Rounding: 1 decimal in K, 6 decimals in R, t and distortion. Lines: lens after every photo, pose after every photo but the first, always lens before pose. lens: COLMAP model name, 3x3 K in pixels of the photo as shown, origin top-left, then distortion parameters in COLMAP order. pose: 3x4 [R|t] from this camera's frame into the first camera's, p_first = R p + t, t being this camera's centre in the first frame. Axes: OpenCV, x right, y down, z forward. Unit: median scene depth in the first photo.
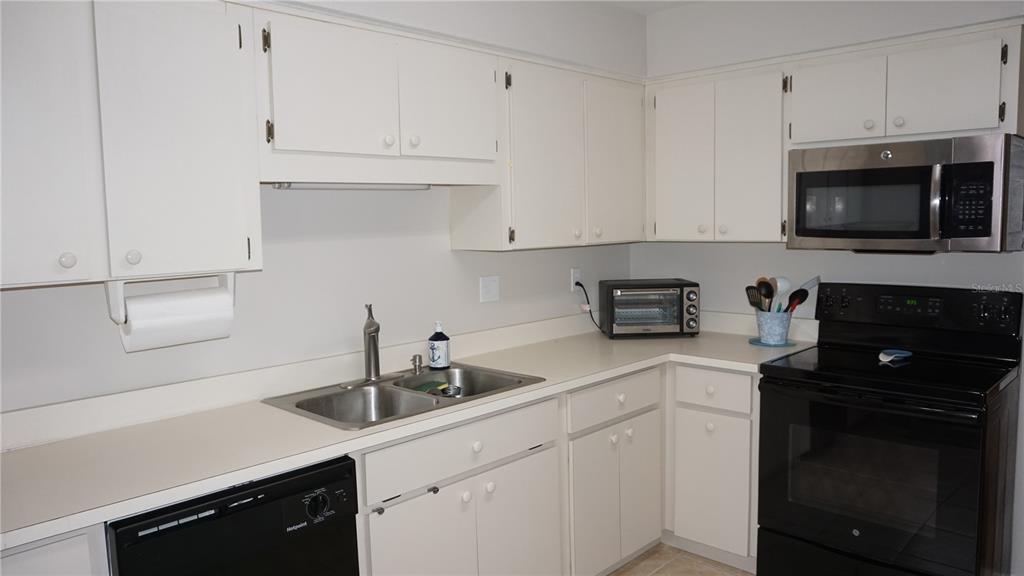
lens RADIAL K [[737.7, 0, 512.0], [0, 737.7, 288.0], [0, 0, 1]] dist [-0.002653, 0.000194]
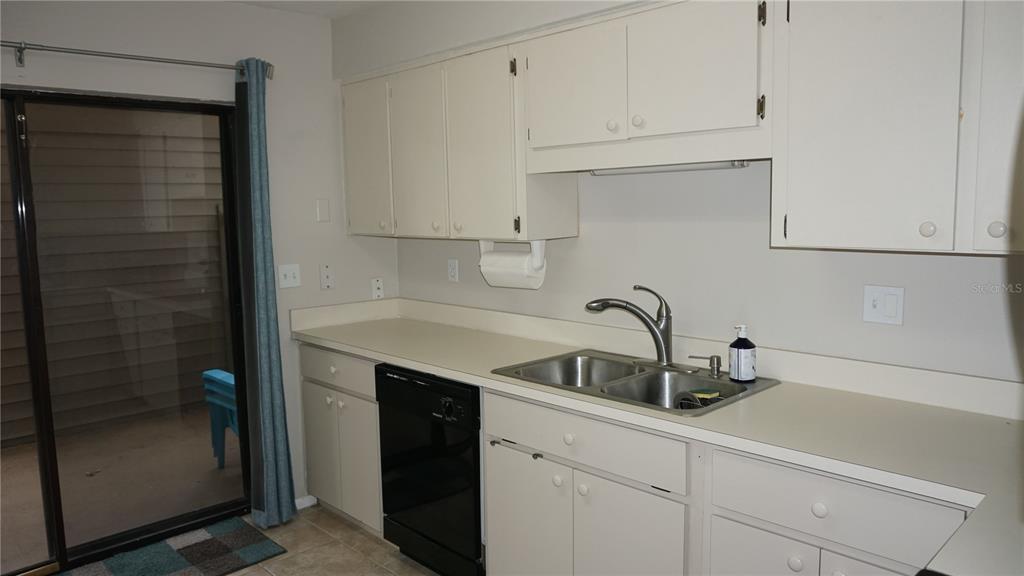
lens RADIAL K [[737.7, 0, 512.0], [0, 737.7, 288.0], [0, 0, 1]] dist [-0.002653, 0.000194]
pose [[-0.028108, 0.126312, -0.991592, 0.837018], [-0.082743, 0.988286, 0.128236, -0.093066], [0.996174, 0.085652, -0.017327, 0.861933]]
